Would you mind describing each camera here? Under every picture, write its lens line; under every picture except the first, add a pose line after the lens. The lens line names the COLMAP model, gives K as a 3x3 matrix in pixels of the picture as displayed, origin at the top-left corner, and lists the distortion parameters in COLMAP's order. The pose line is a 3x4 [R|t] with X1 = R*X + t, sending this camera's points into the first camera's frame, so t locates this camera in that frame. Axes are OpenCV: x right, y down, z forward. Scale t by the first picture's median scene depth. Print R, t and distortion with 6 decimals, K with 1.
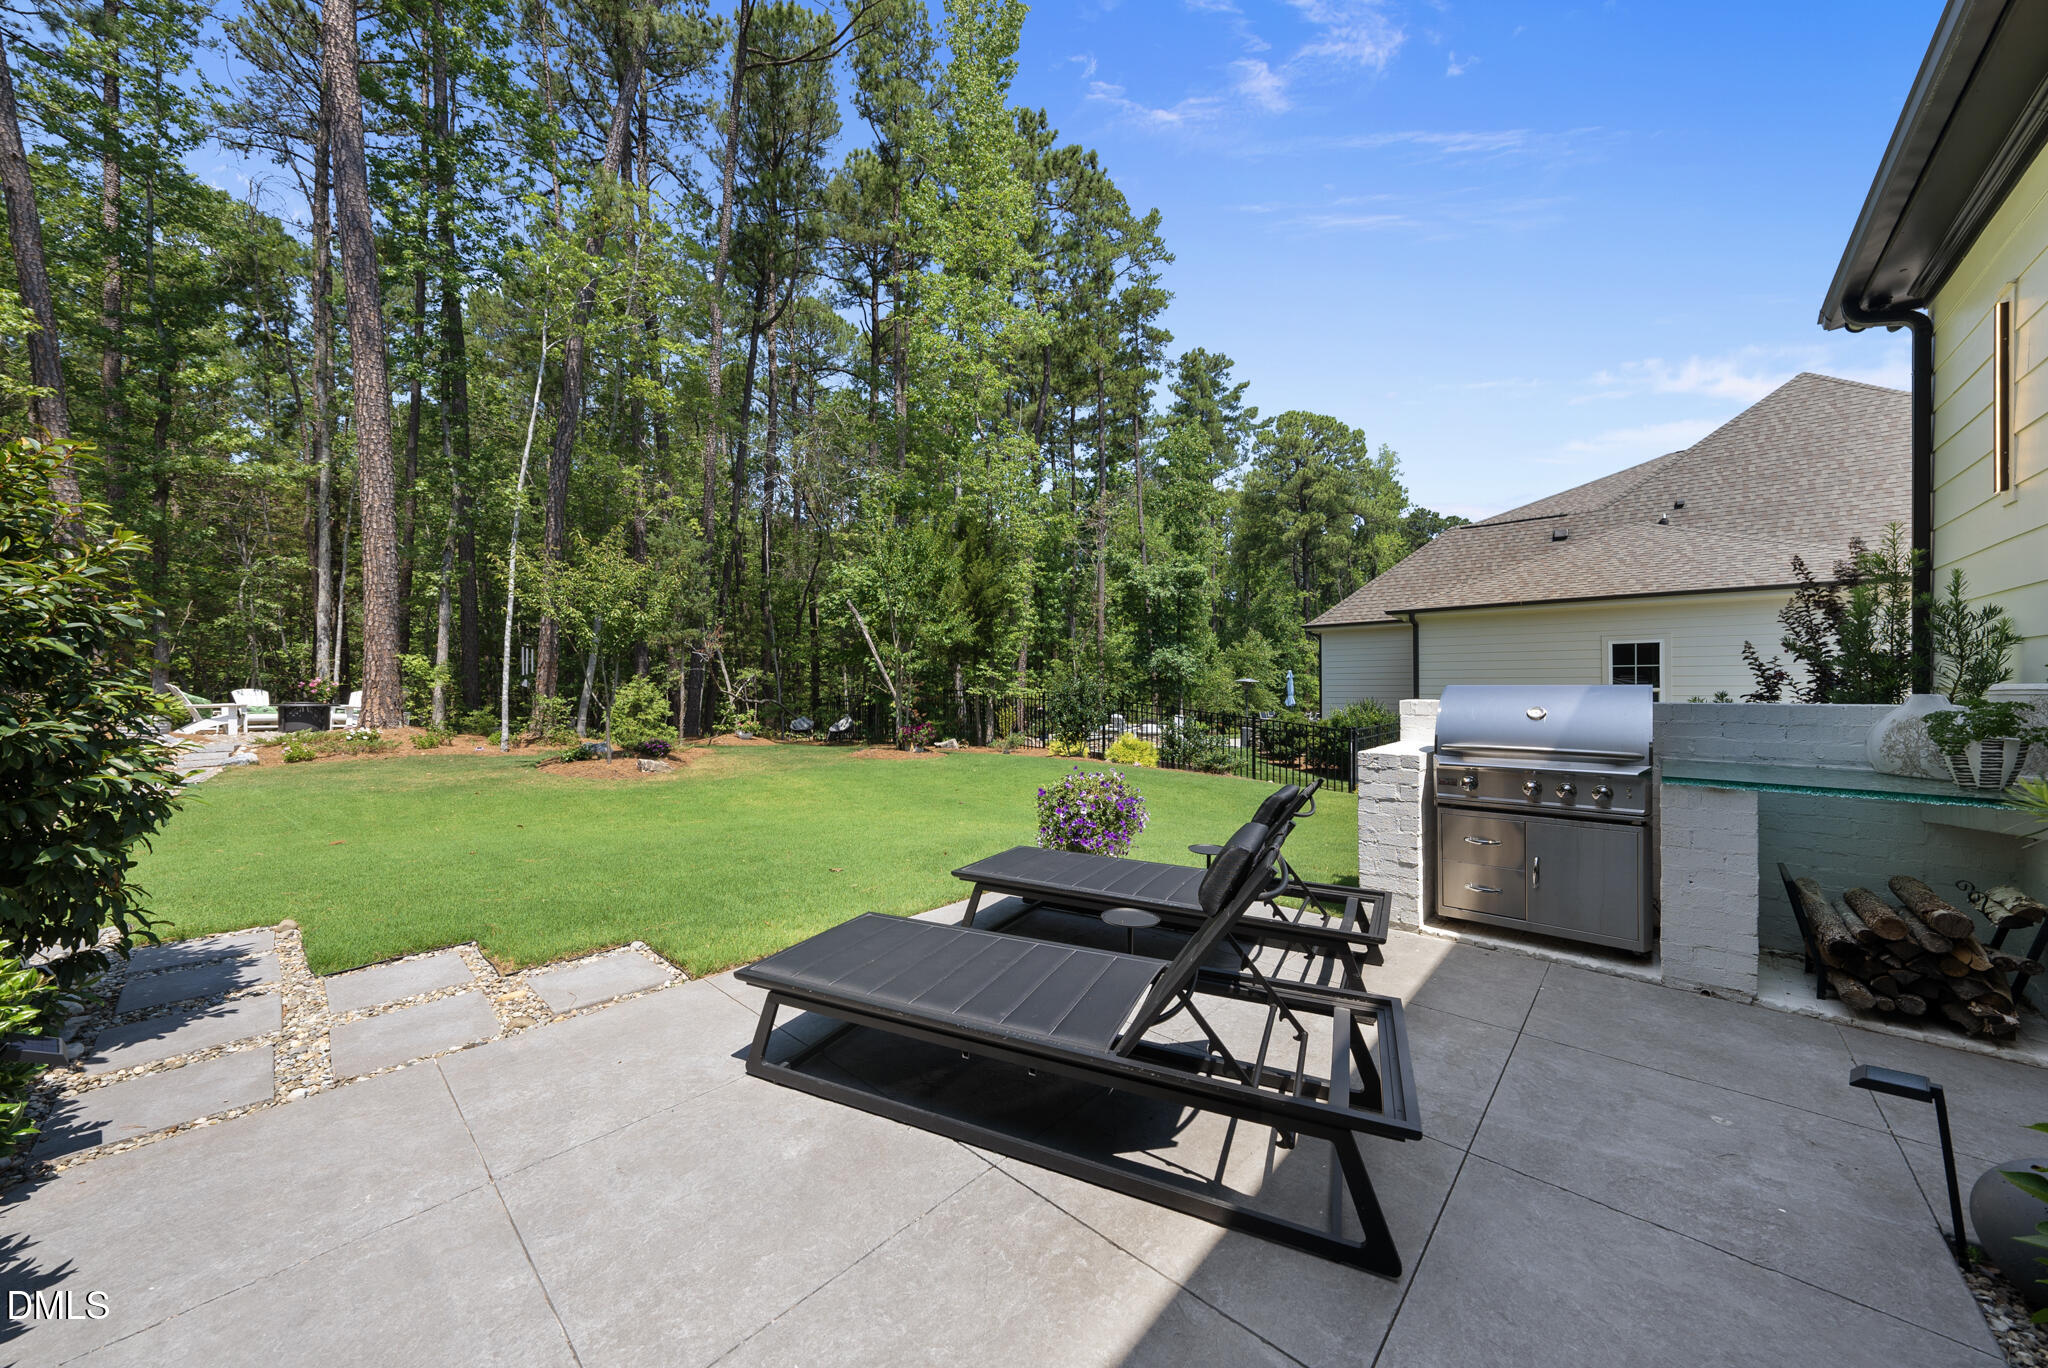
lens RADIAL K [[700.1, 0, 1016.6], [0, 700.1, 690.1], [0, 0, 1]] dist [-0.004250, 0.001006]
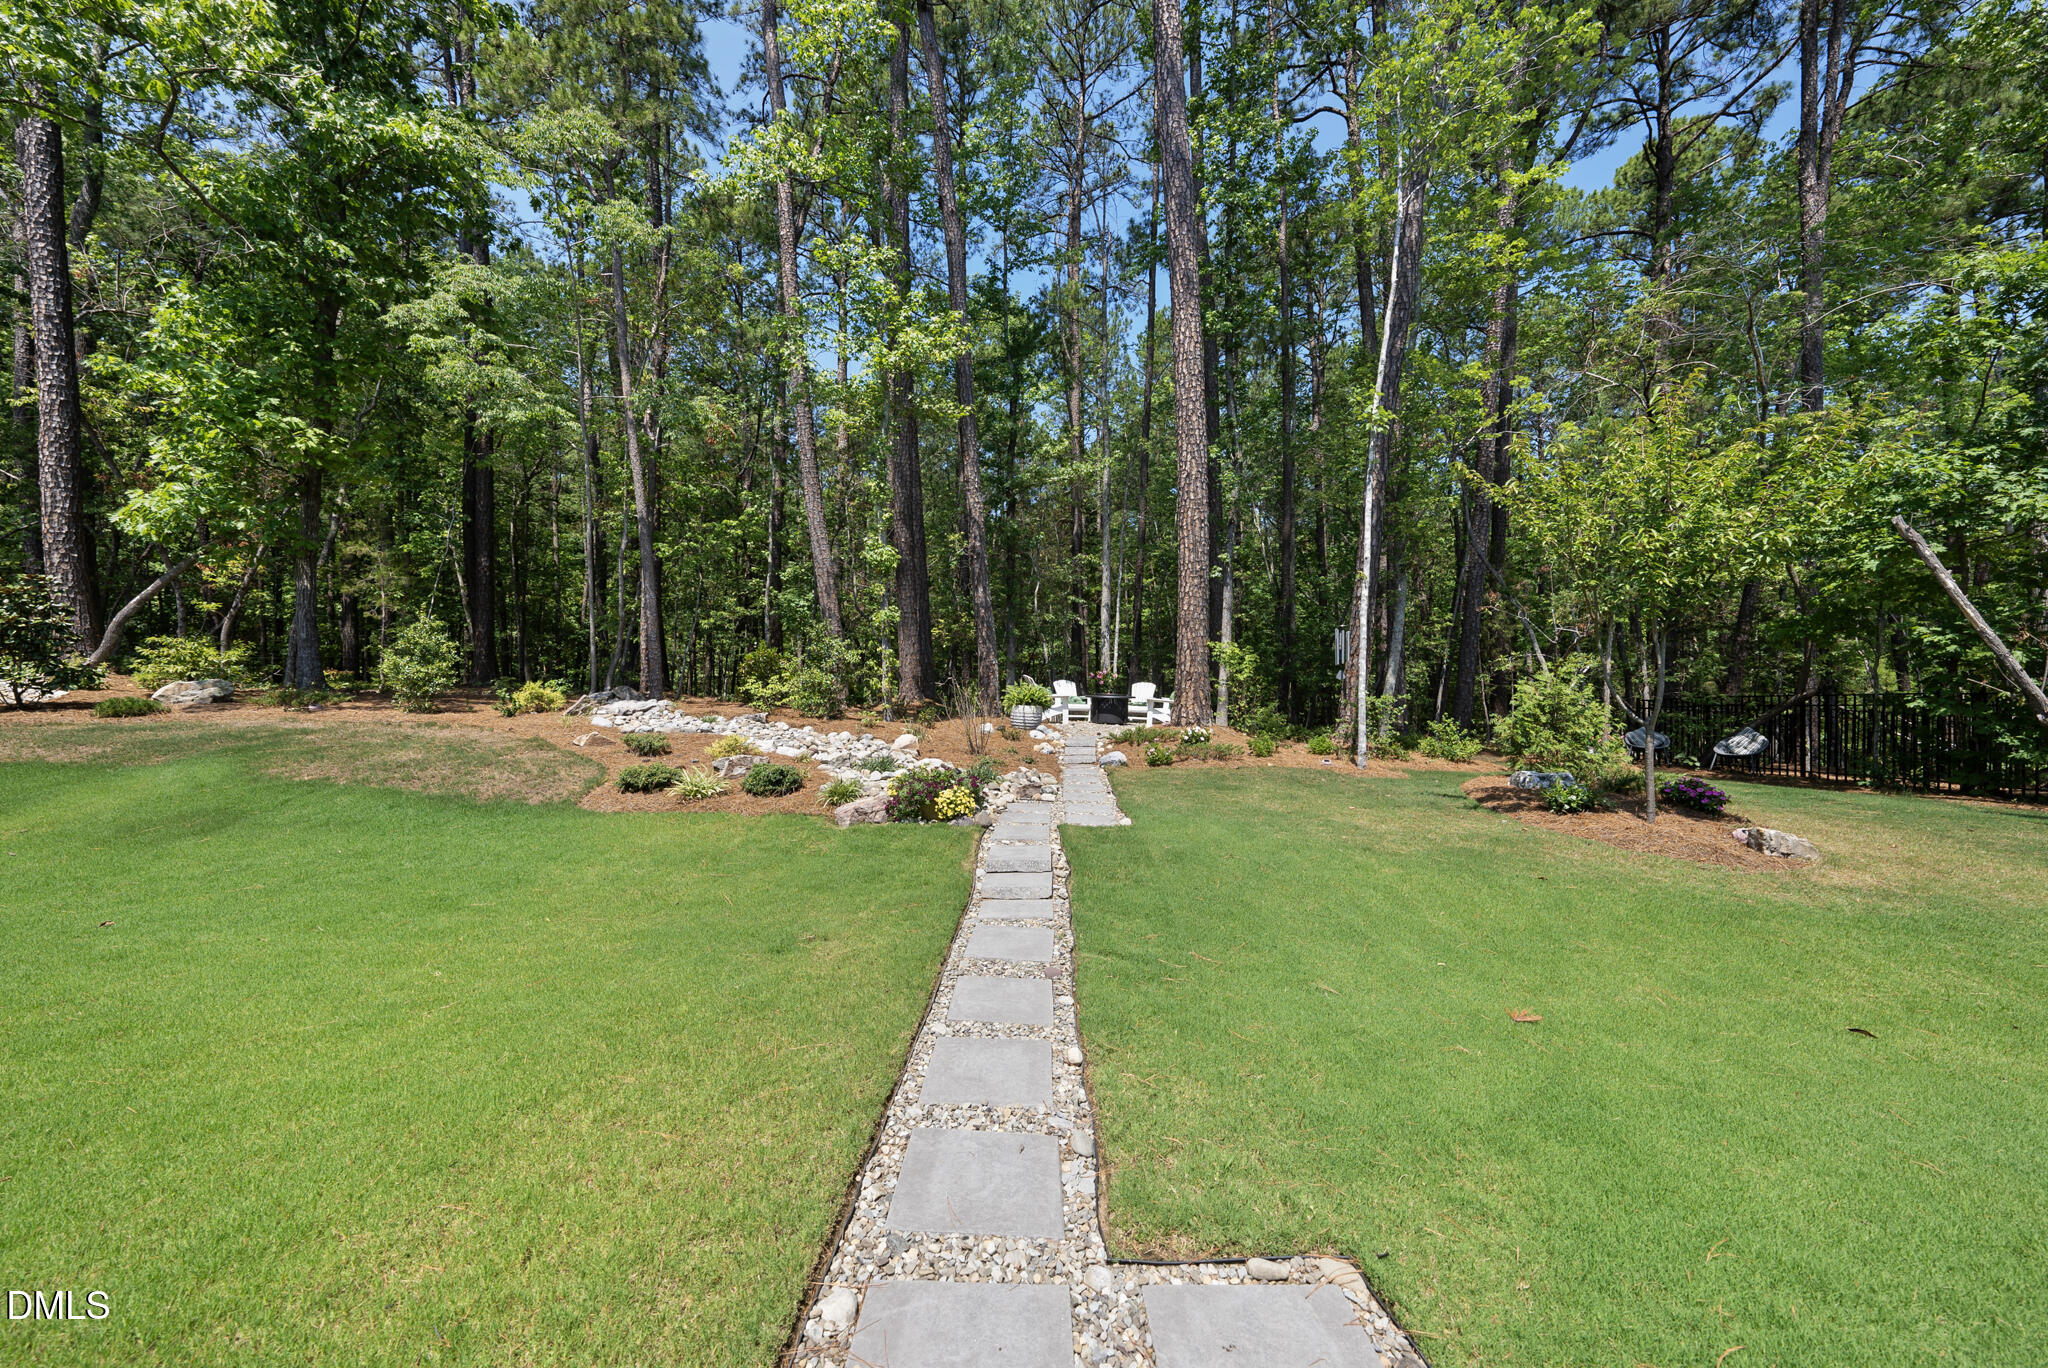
lens RADIAL K [[700.1, 0, 1033.2], [0, 700.1, 686.3], [0, 0, 1]] dist [-0.004250, 0.001006]
pose [[0.719068, 0.013650, -0.694806, -0.326848], [-0.010344, 0.999907, 0.008938, -0.000951], [0.694863, 0.000760, 0.719142, 0.164536]]
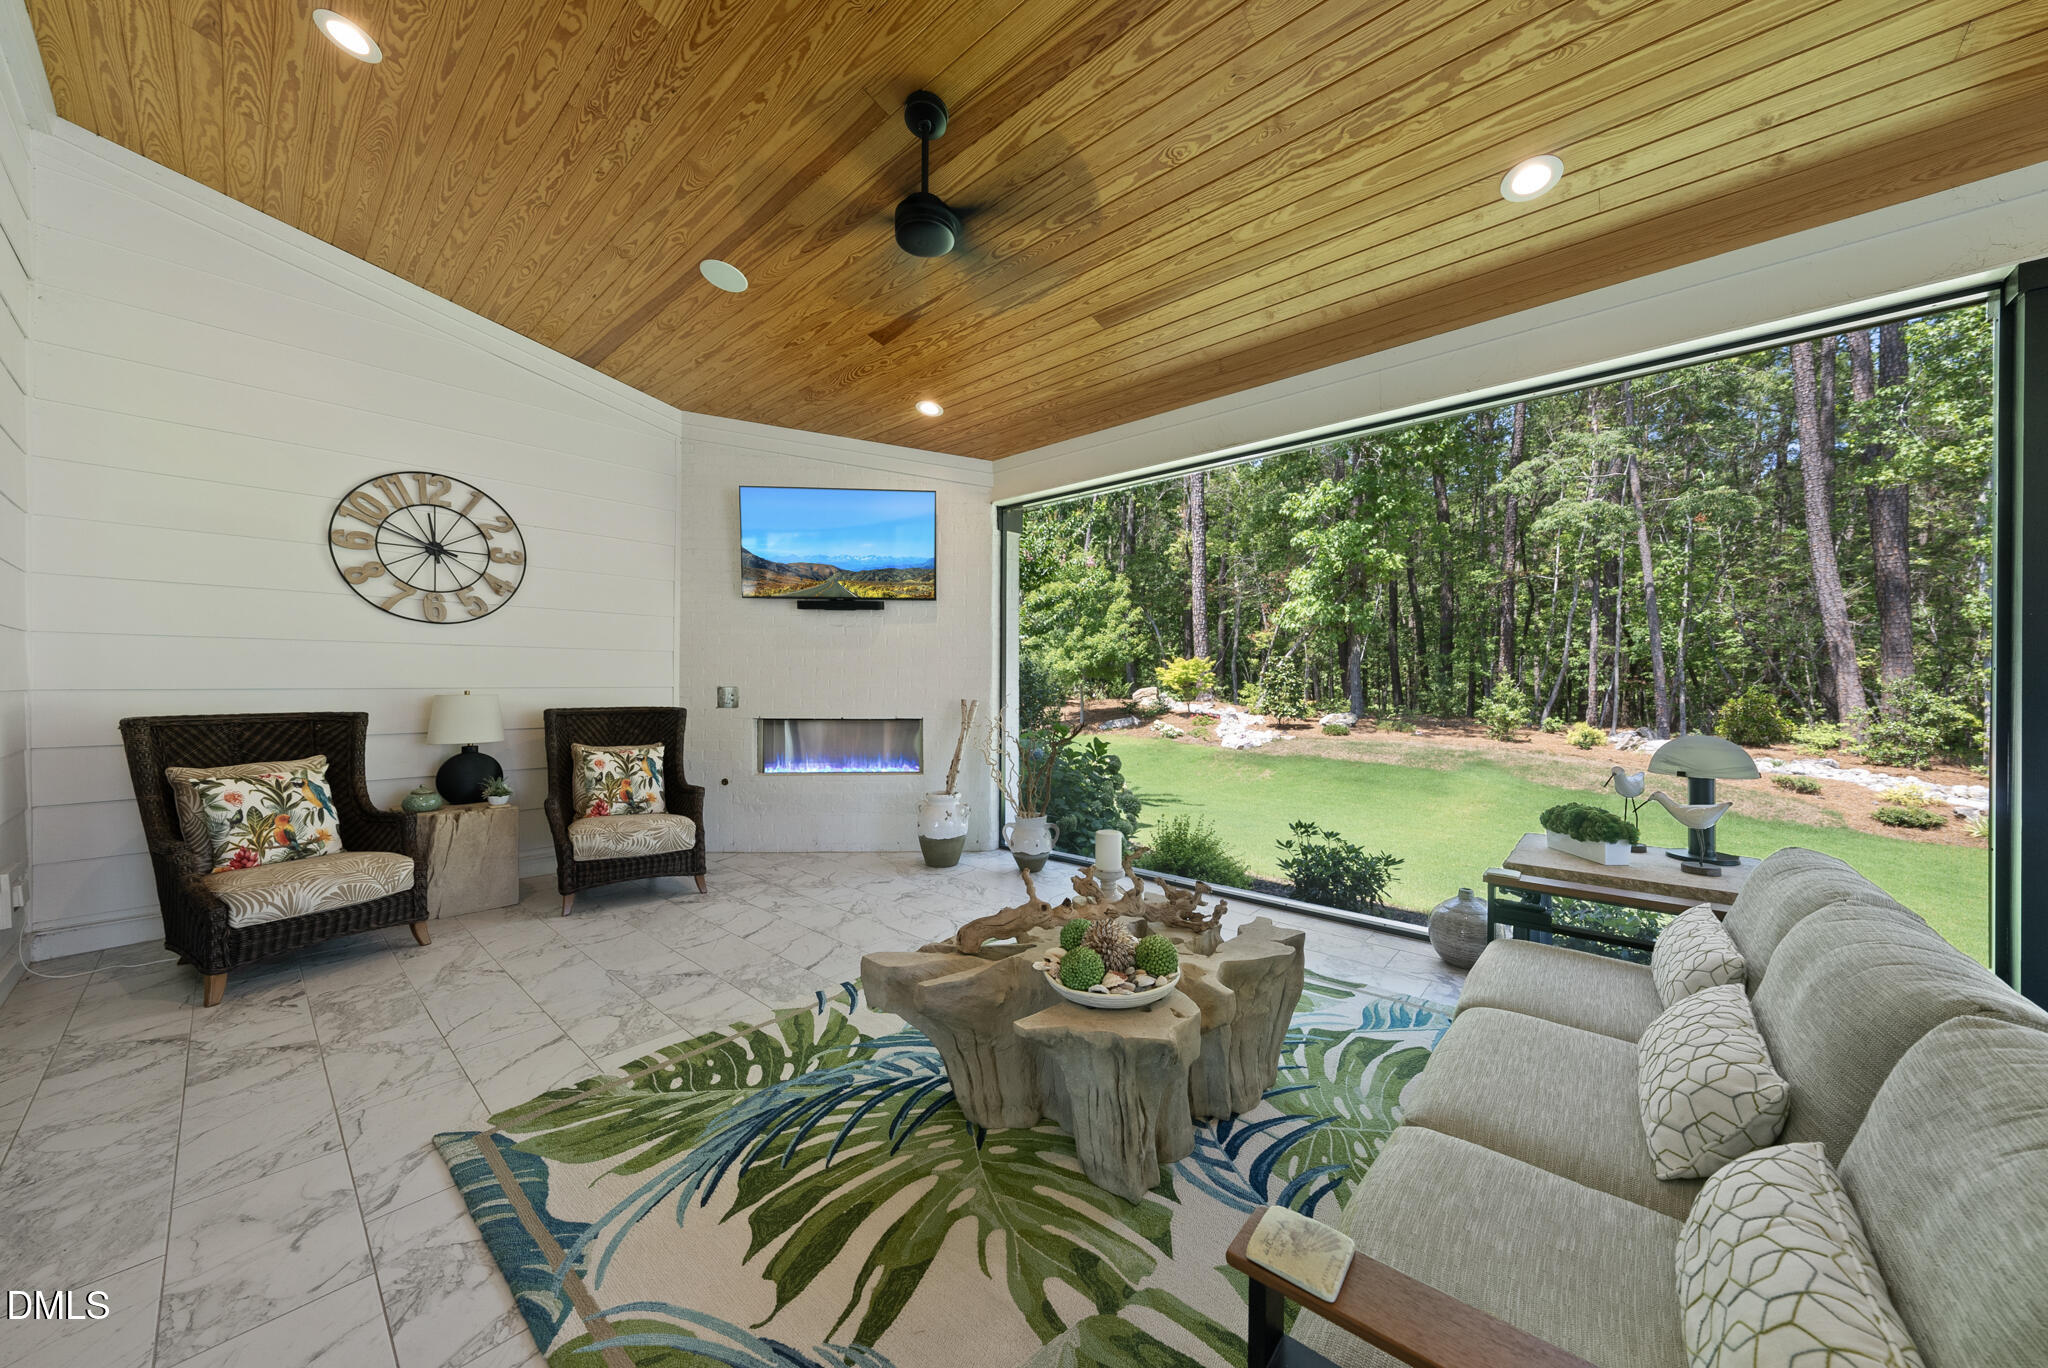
lens RADIAL K [[700.1, 0, 1033.1], [0, 700.1, 680.1], [0, 0, 1]] dist [-0.004250, 0.001006]
pose [[0.029125, 0.001007, -0.999575, -0.258598], [-0.016938, 0.999856, 0.000514, -0.033208], [0.999432, 0.016916, 0.029137, -0.344957]]
